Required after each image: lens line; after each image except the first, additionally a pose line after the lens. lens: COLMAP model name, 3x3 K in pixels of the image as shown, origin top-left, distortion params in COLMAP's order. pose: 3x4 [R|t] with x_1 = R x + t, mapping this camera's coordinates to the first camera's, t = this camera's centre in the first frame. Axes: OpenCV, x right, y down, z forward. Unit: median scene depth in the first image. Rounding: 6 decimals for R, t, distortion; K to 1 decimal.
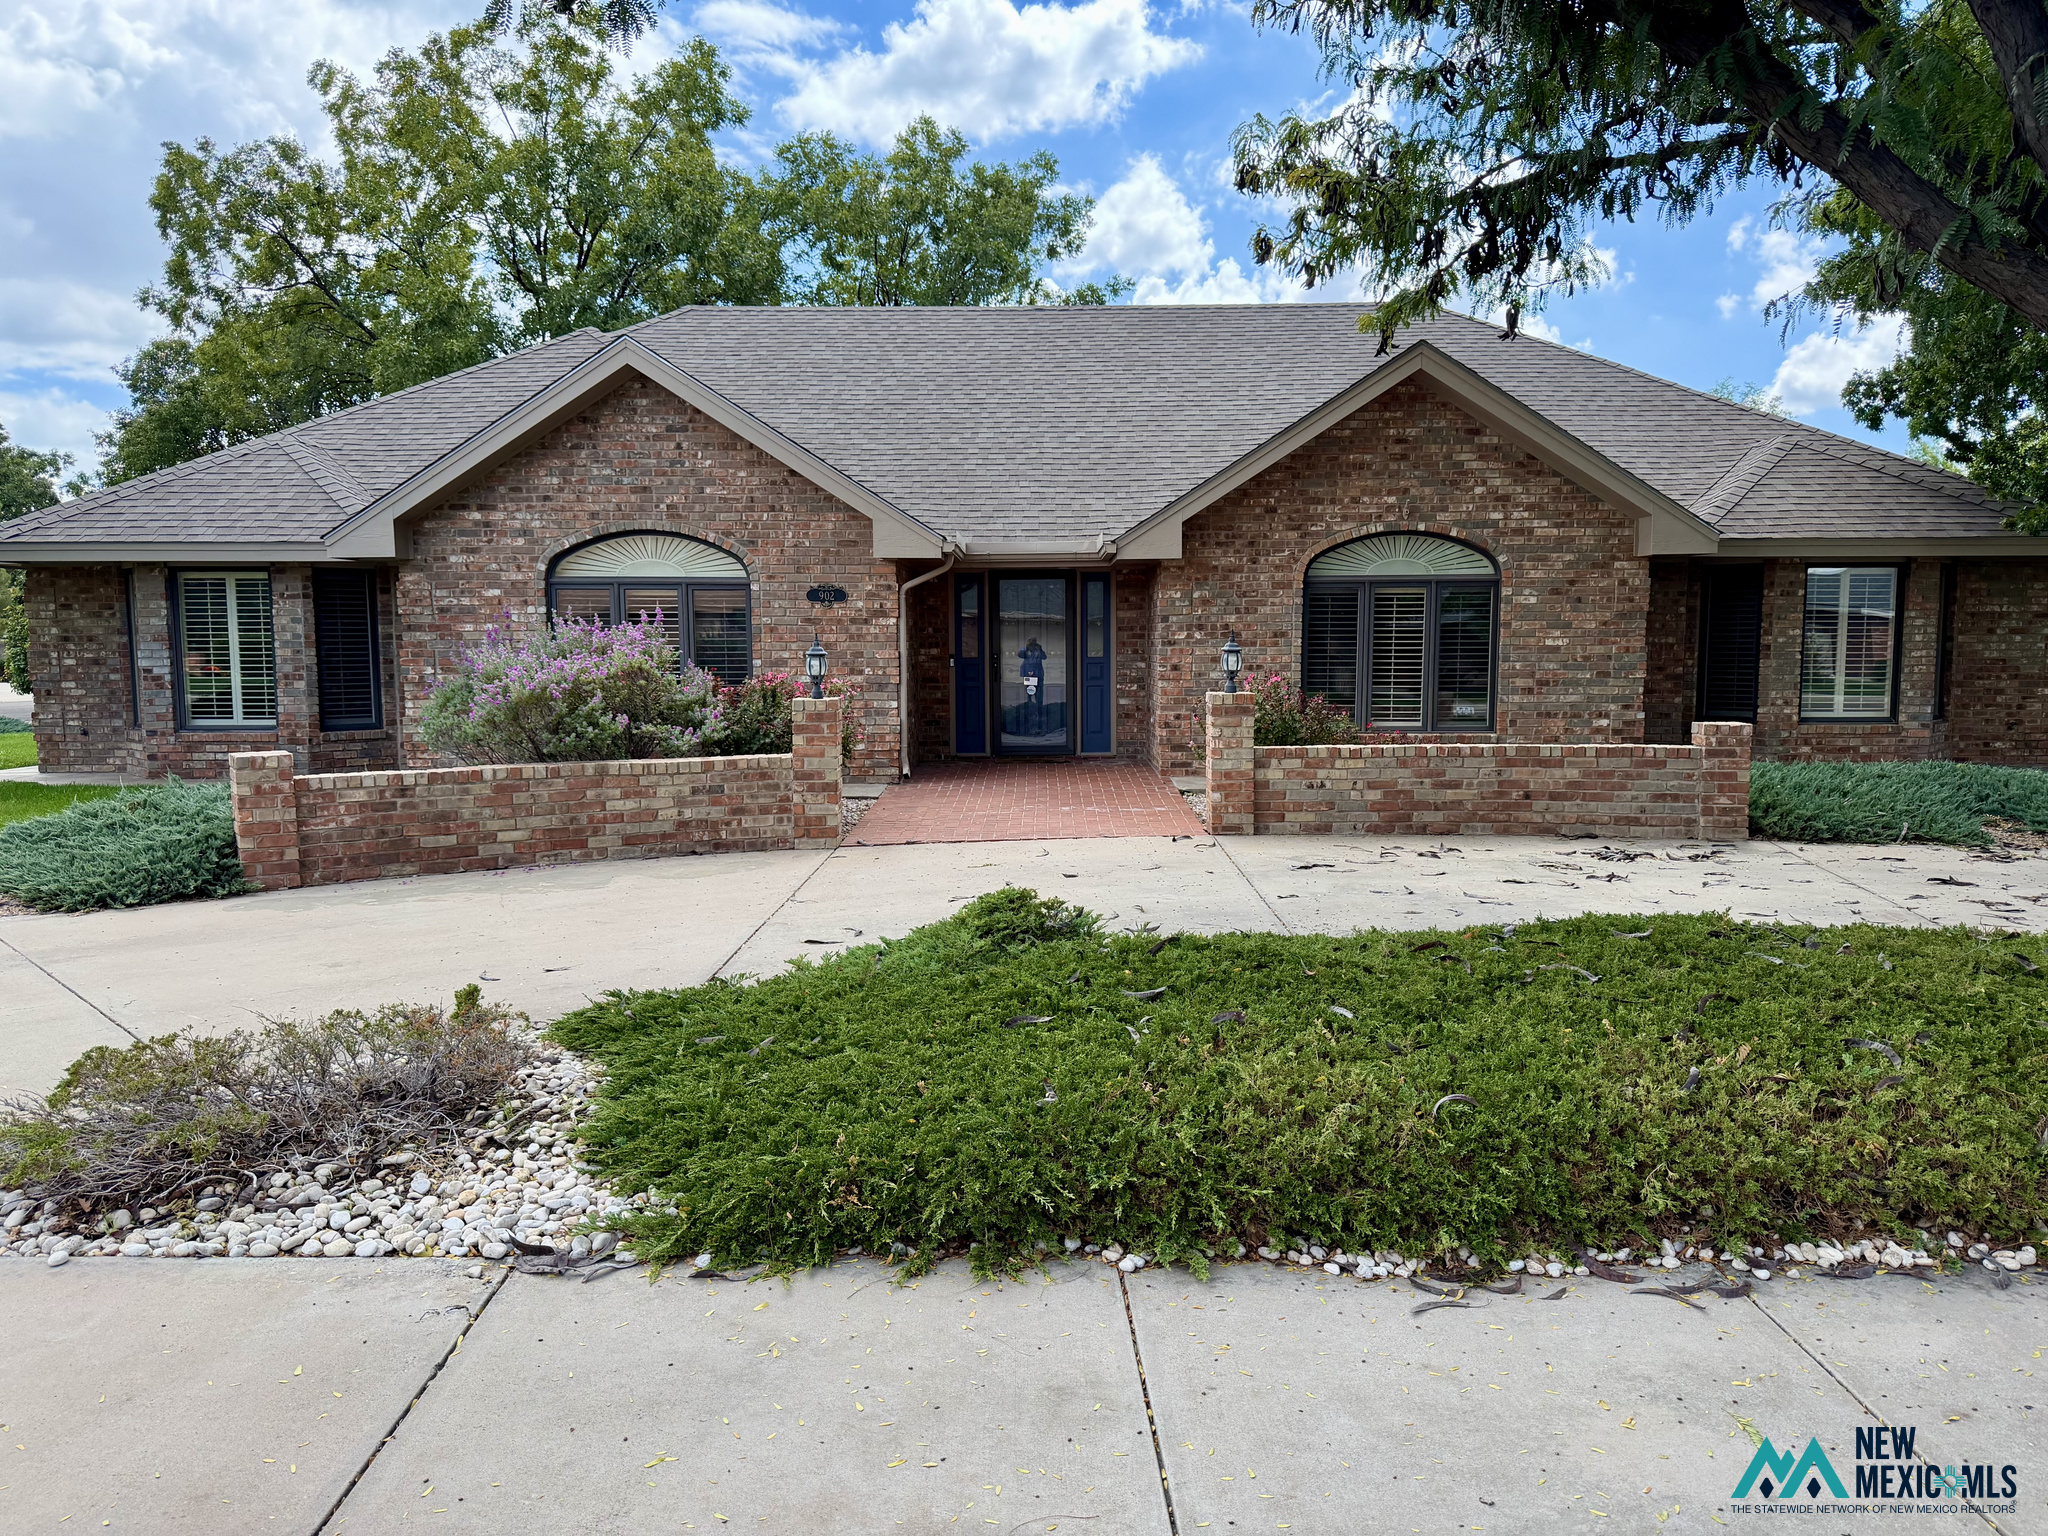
lens RADIAL K [[1417.3, 0, 1034.9], [0, 1417.3, 761.1], [0, 0, 1]] dist [0.042128, -0.023637]
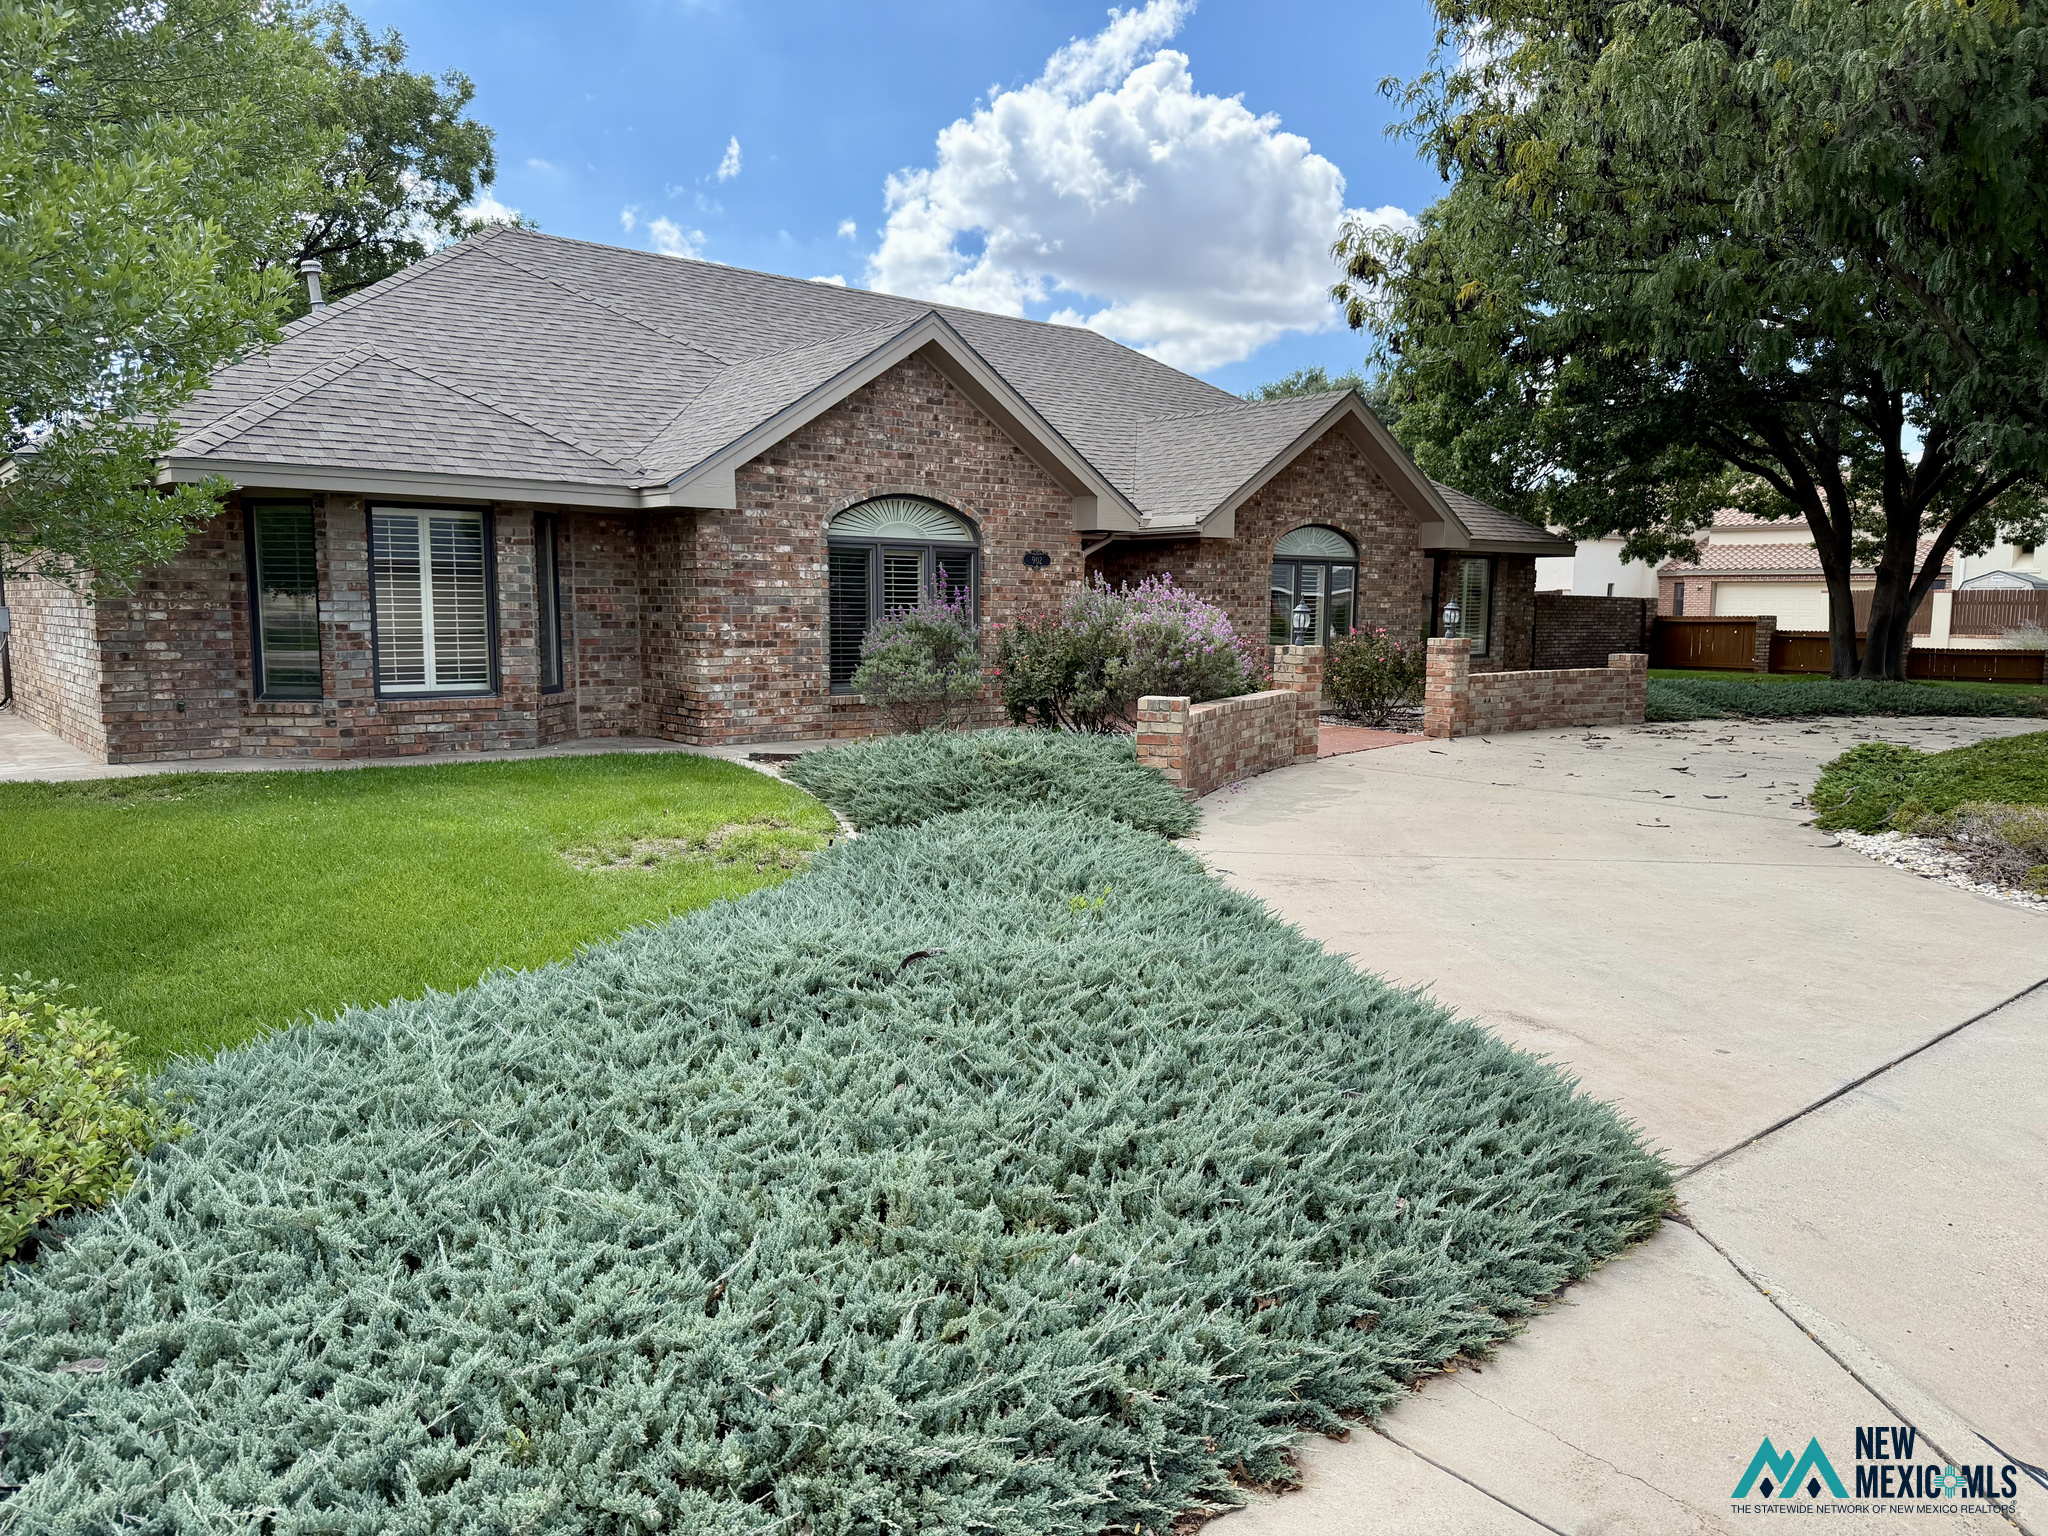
lens RADIAL K [[1417.3, 0, 1022.9], [0, 1417.3, 784.9], [0, 0, 1]] dist [0.042128, -0.023637]
pose [[0.752554, -0.076216, 0.654106, -0.902106], [0.040228, 0.996745, 0.069858, -0.015315], [-0.657301, -0.026258, 0.753170, 0.130340]]
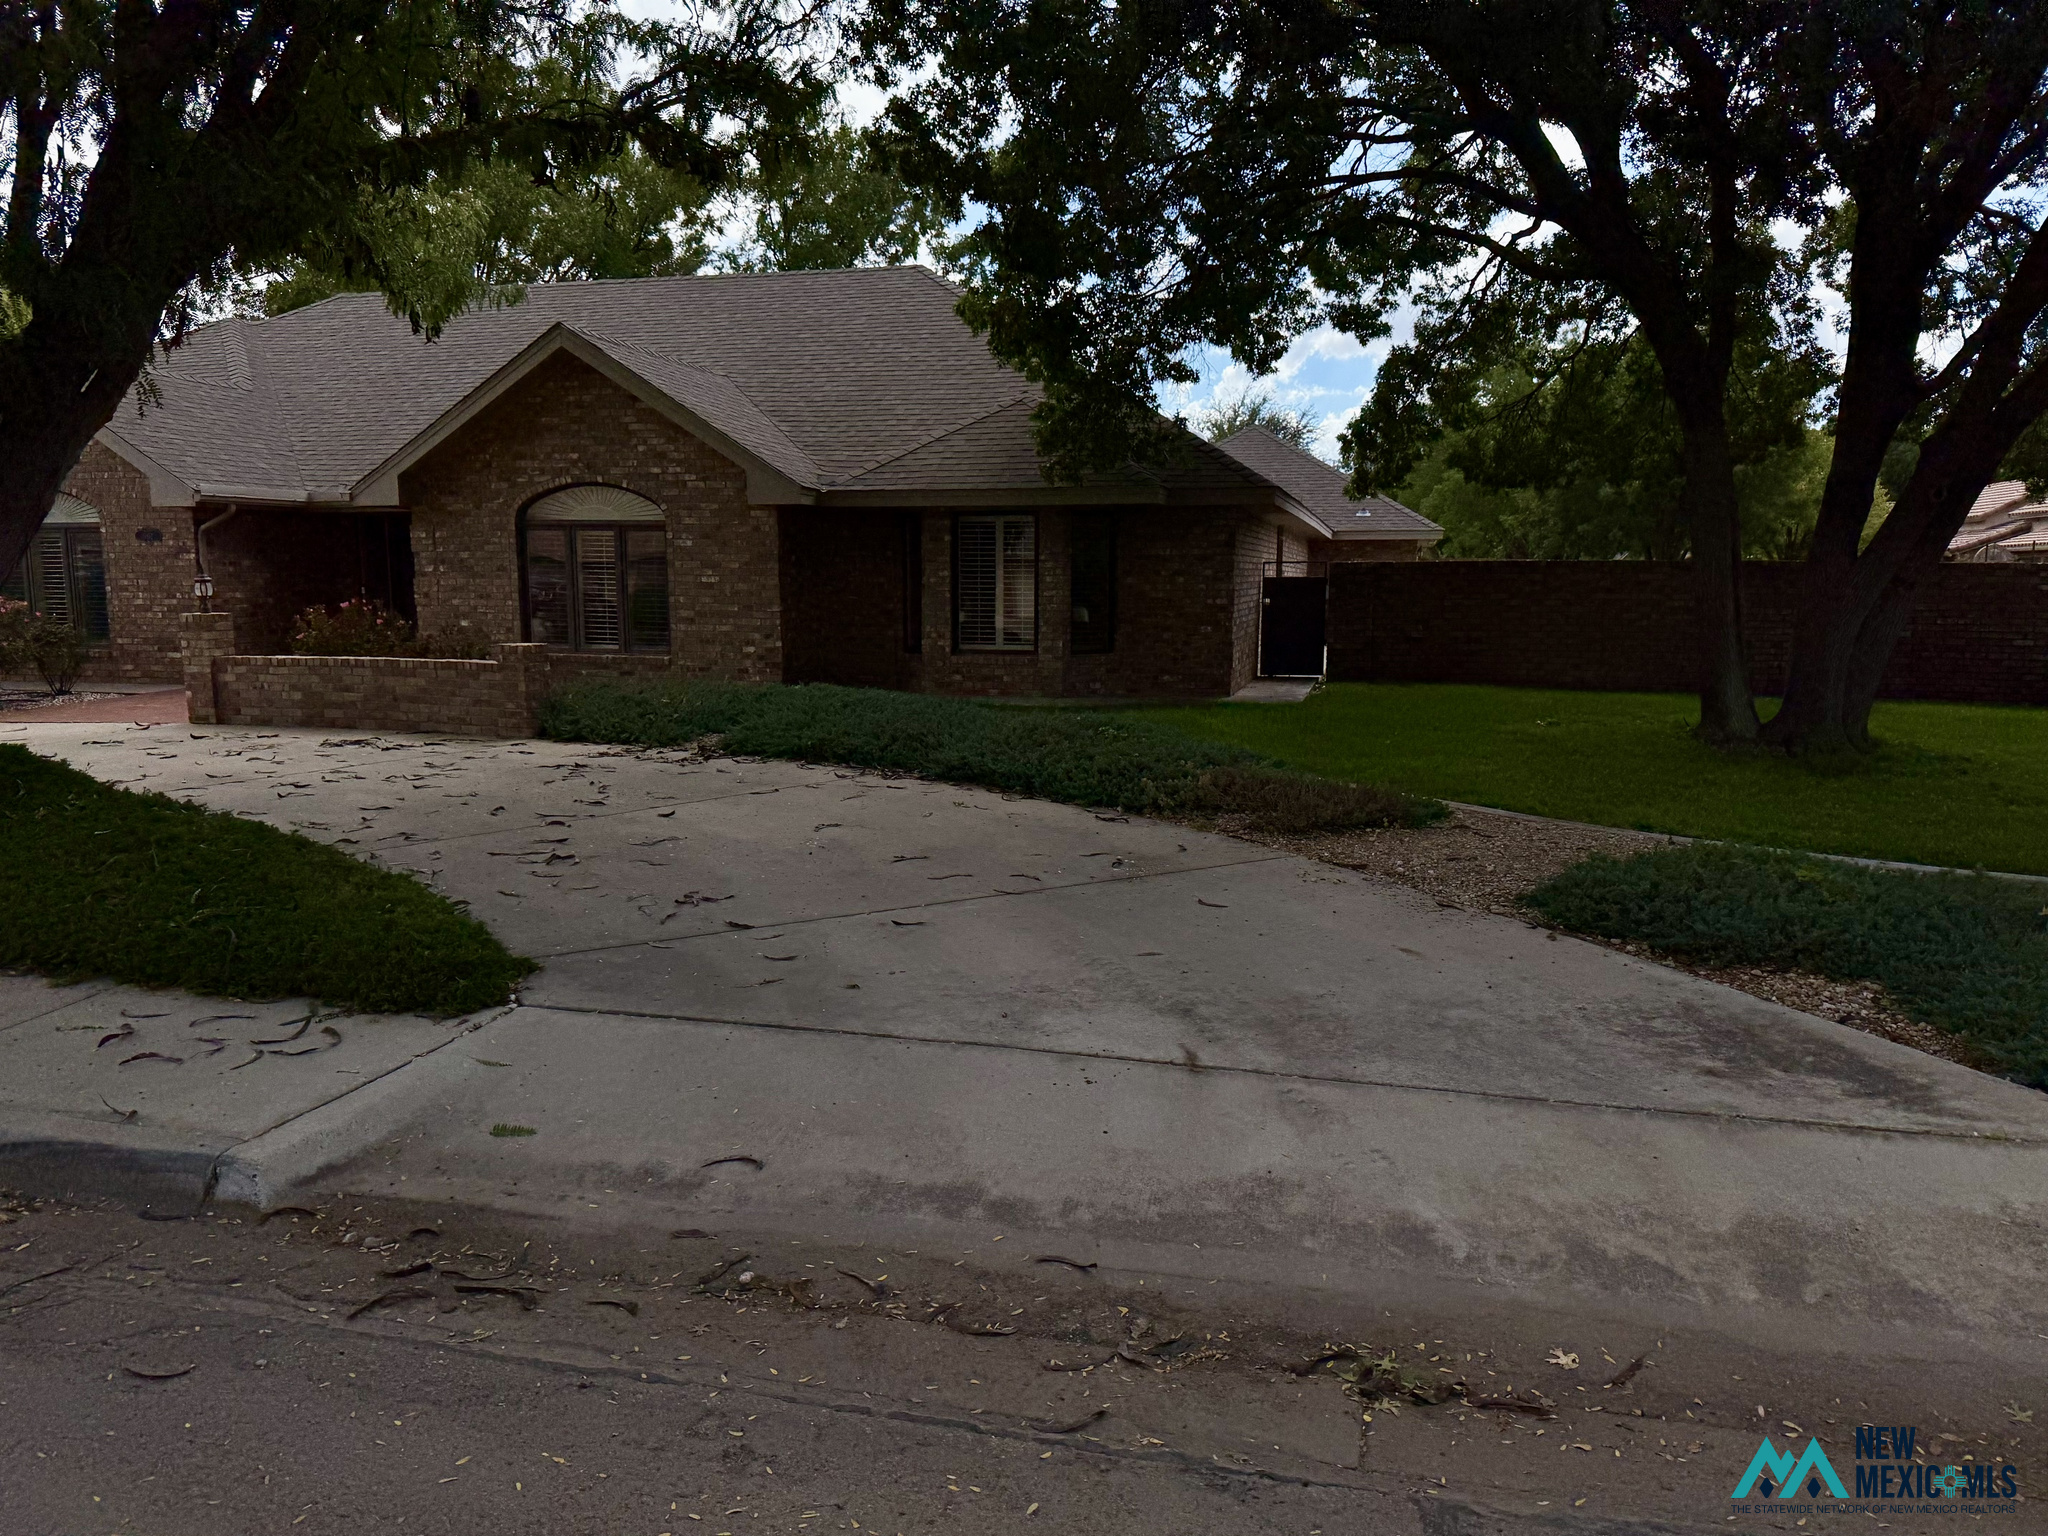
lens RADIAL K [[1417.3, 0, 1023.1], [0, 1417.3, 785.1], [0, 0, 1]] dist [0.042128, -0.023637]
pose [[0.978317, 0.038106, -0.203579, 0.869940], [-0.025264, 0.997545, 0.065312, 0.002734], [0.205568, -0.058753, 0.976878, -0.100706]]
